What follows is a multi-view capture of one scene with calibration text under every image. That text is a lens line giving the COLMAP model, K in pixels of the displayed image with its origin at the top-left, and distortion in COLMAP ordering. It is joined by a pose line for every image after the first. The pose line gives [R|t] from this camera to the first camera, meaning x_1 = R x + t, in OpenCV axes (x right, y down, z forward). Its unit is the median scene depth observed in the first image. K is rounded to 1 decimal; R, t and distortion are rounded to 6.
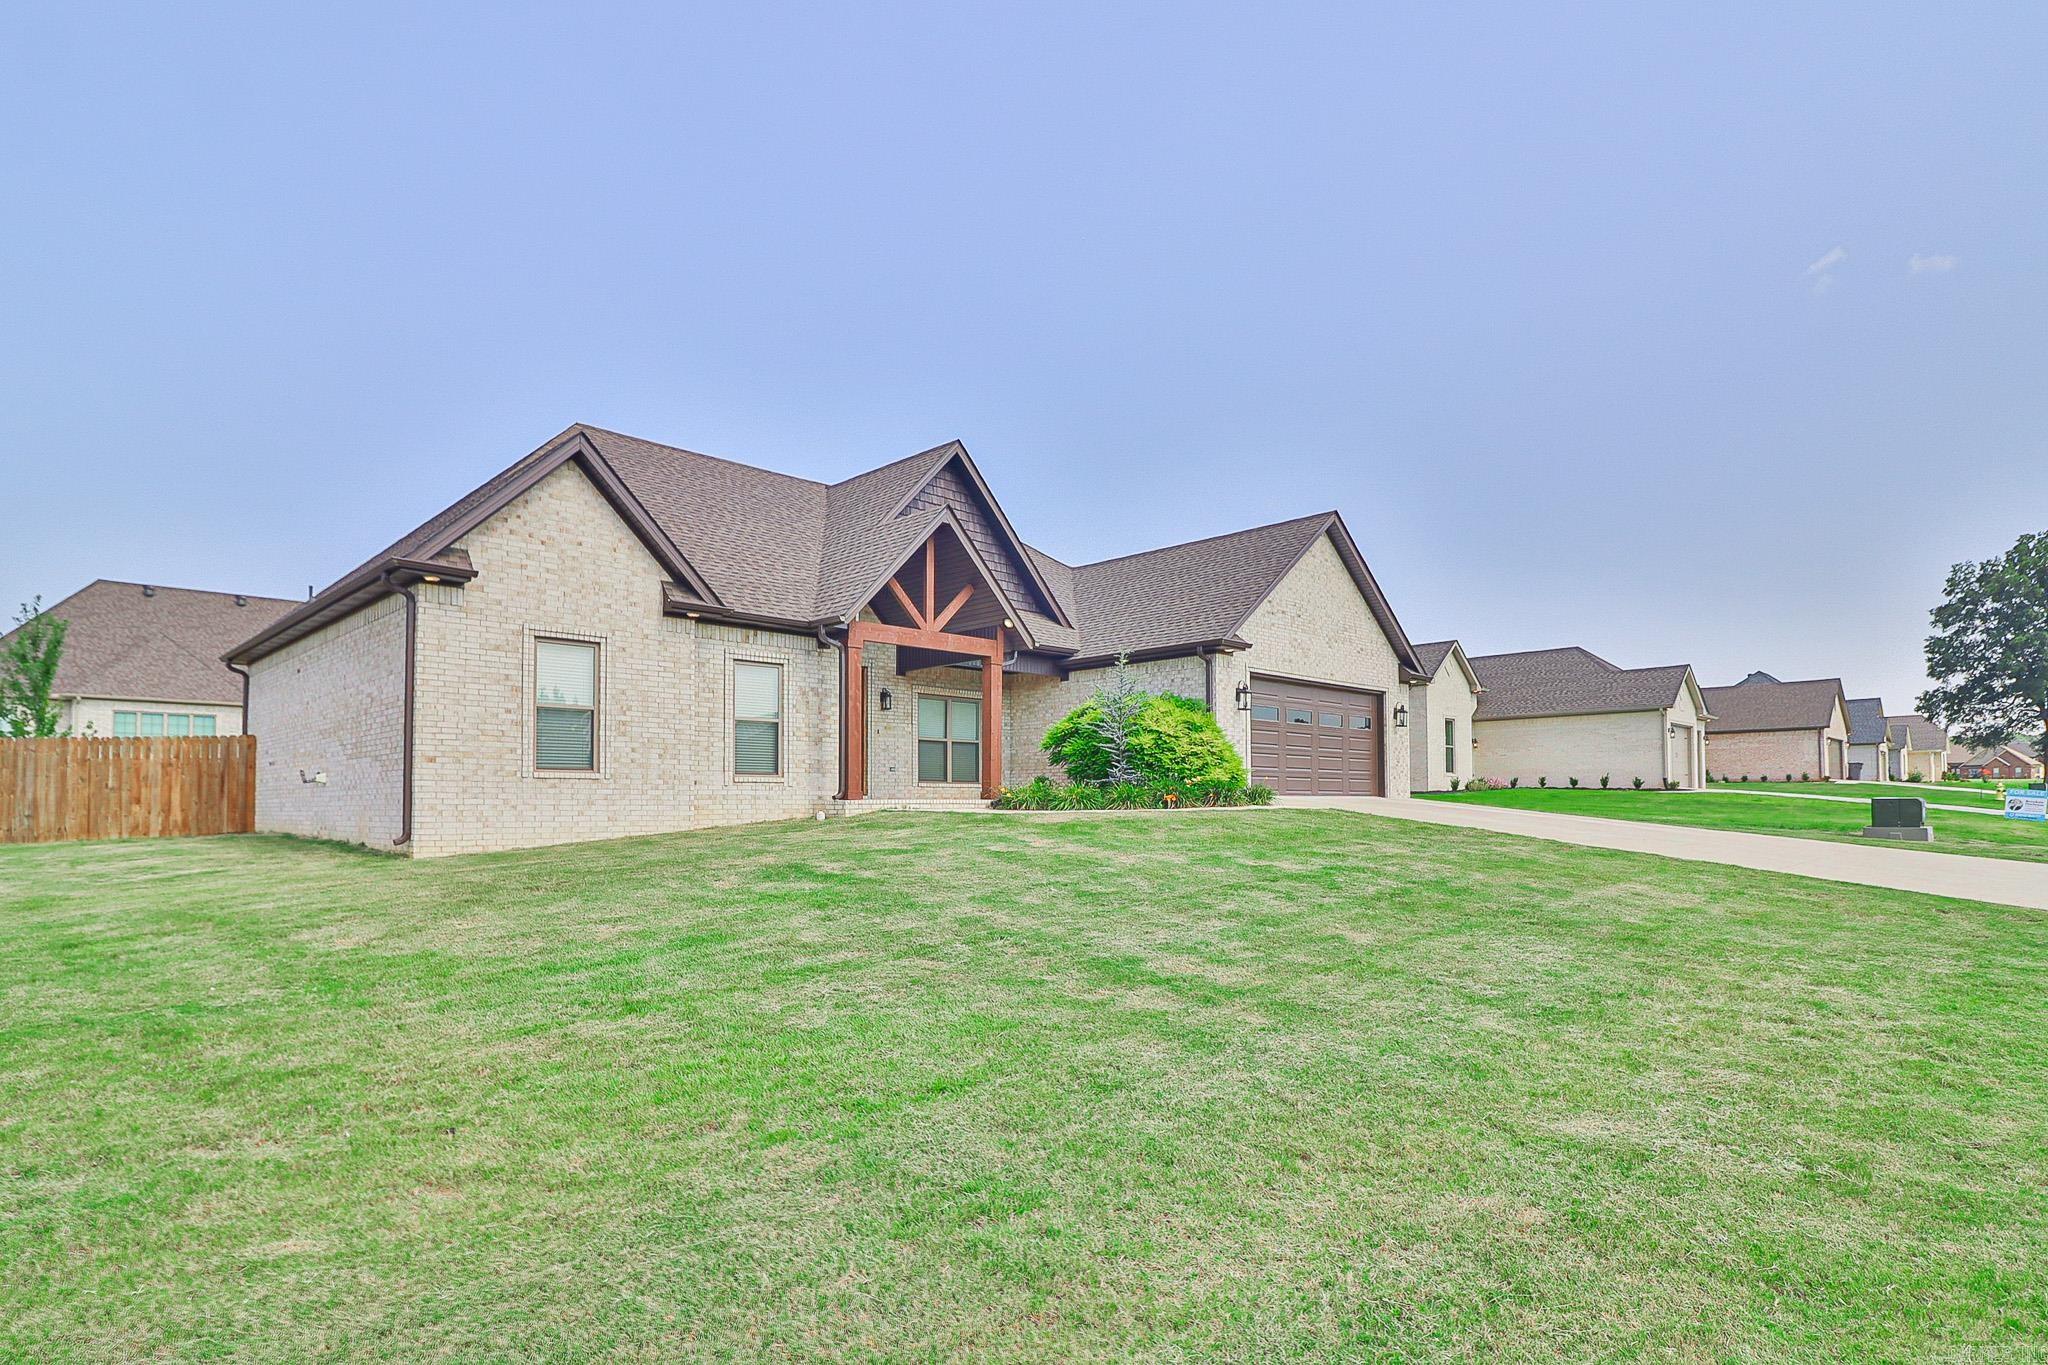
lens RADIAL K [[1088.0, 0, 1024.0], [0, 1088.0, 682.5], [0, 0, 1]] dist [0.001003, -0.000133]
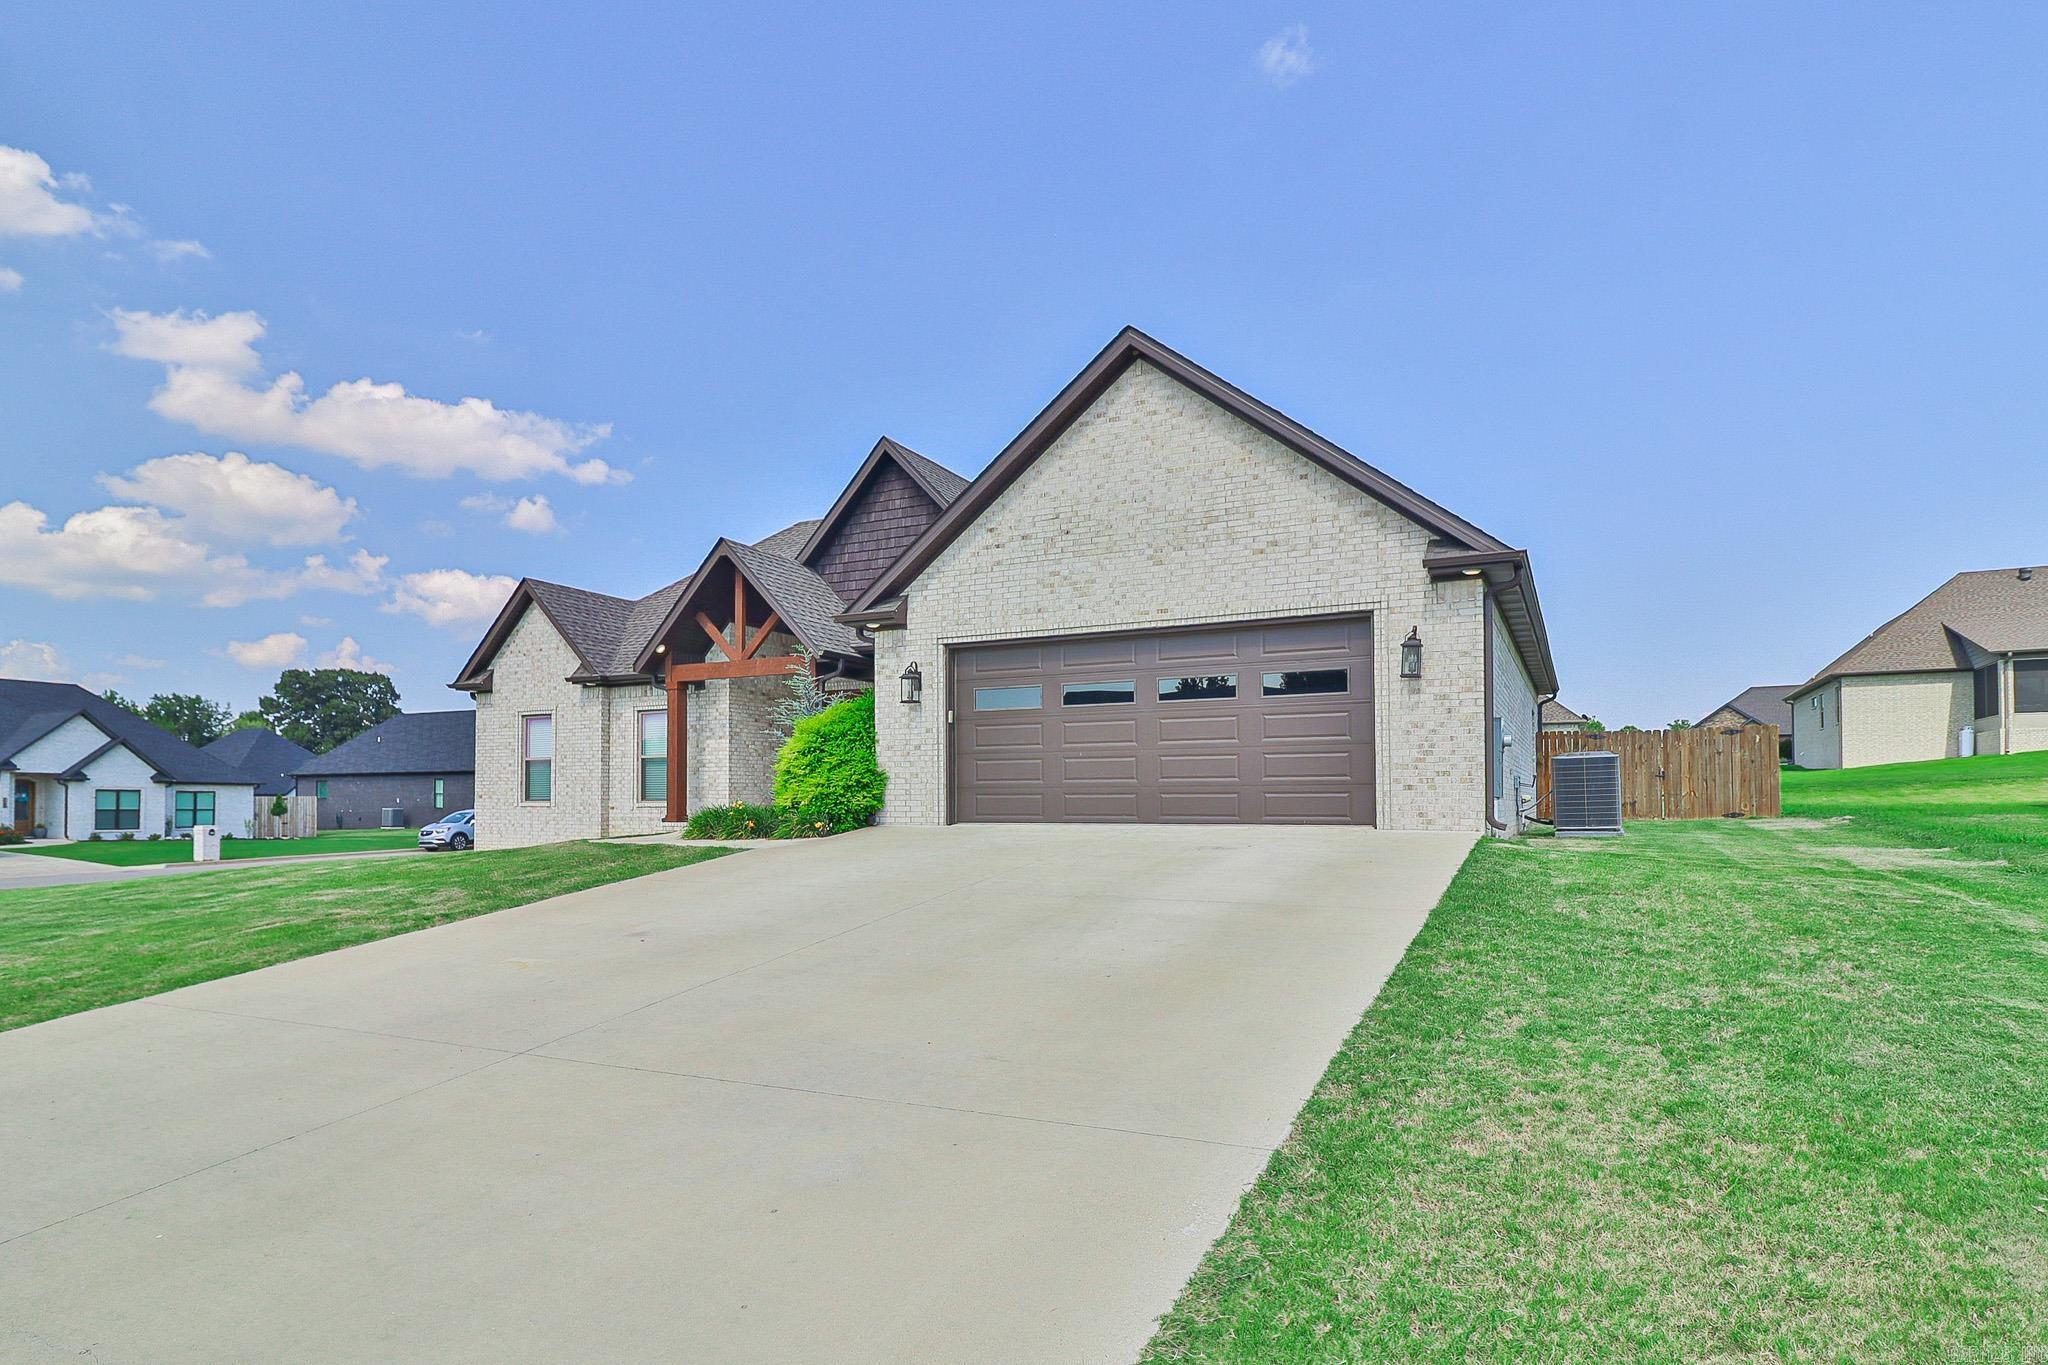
lens RADIAL K [[1088.0, 0, 1024.0], [0, 1088.0, 682.5], [0, 0, 1]] dist [0.001003, -0.000133]
pose [[0.310190, -0.087458, -0.946643, 1.210151], [0.122763, 0.991107, -0.051339, 0.076095], [0.942715, -0.100288, 0.318168, 1.138521]]
